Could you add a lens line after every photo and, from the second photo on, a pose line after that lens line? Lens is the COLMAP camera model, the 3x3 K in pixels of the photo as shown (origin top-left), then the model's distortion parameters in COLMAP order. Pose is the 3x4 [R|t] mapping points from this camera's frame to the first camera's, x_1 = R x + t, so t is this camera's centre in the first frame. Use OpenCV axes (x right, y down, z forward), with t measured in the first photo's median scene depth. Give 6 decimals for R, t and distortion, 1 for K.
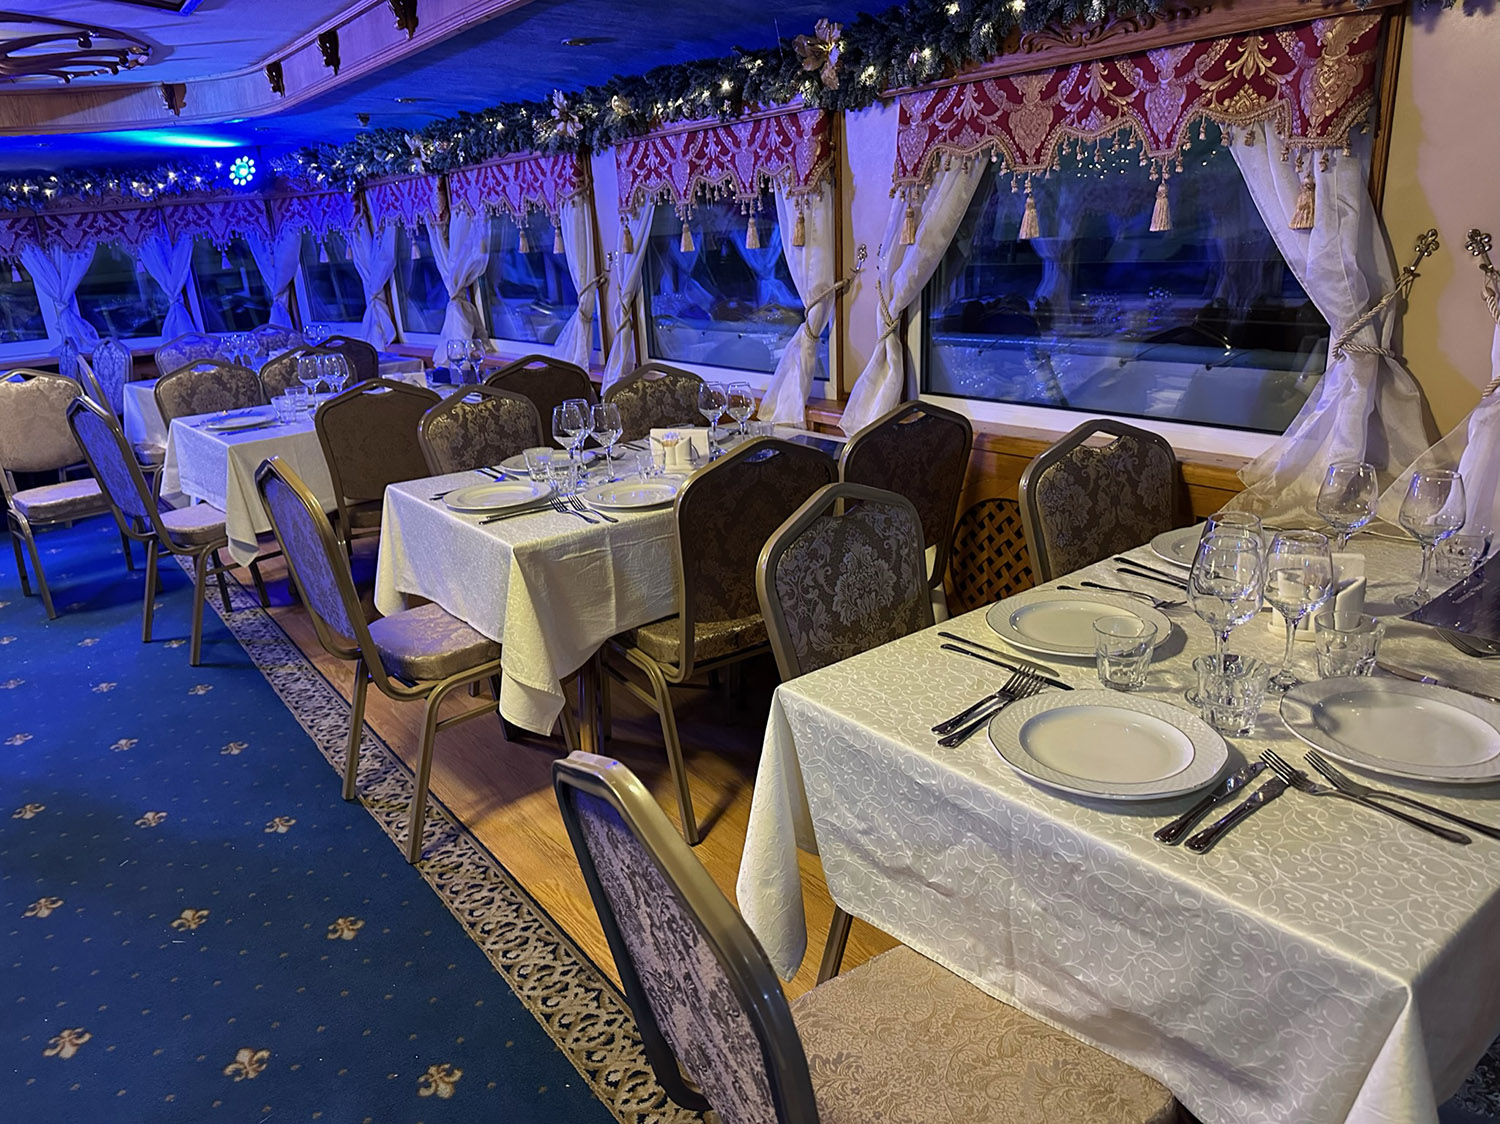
lens RADIAL K [[1067.6, 0, 744.6], [0, 1067.6, 571.8], [0, 0, 1]] dist [-0.010829, 0.002346]
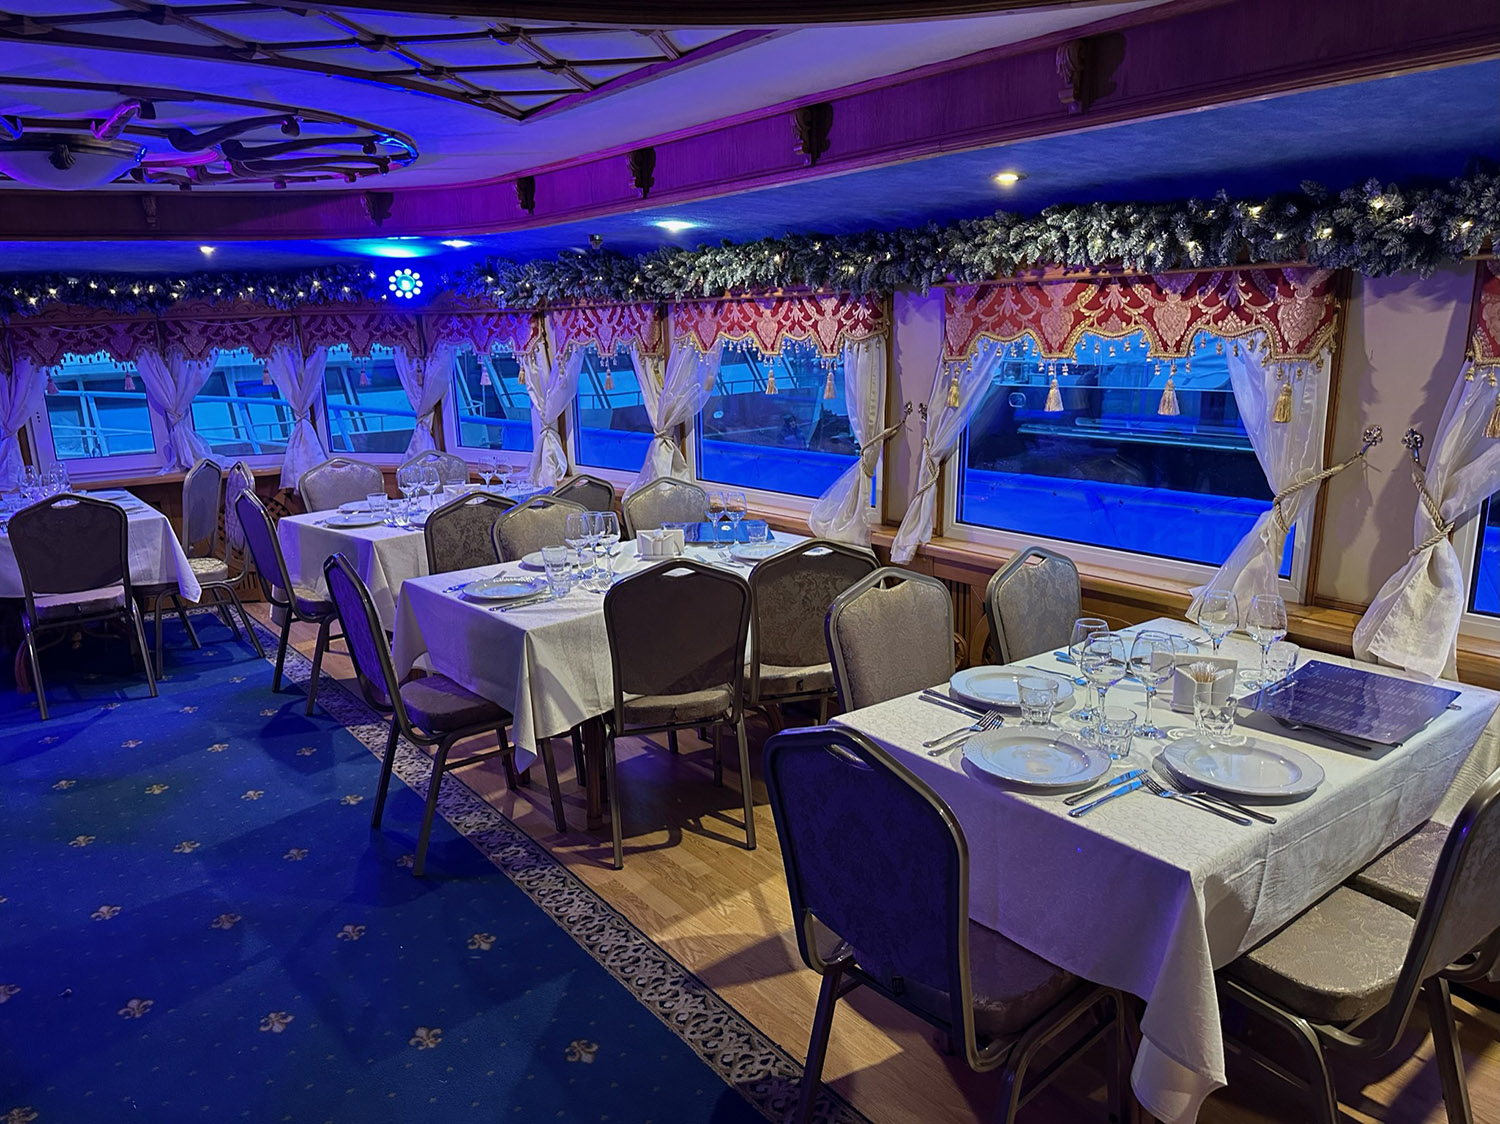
lens RADIAL K [[1056.4, 0, 743.5], [0, 1056.4, 564.4], [0, 0, 1]] dist [0.039853, -0.044982]
pose [[0.999125, 0.030076, 0.029067, -0.351139], [-0.027077, 0.994761, -0.098577, -0.096418], [-0.031879, 0.097704, 0.994705, 0.184322]]
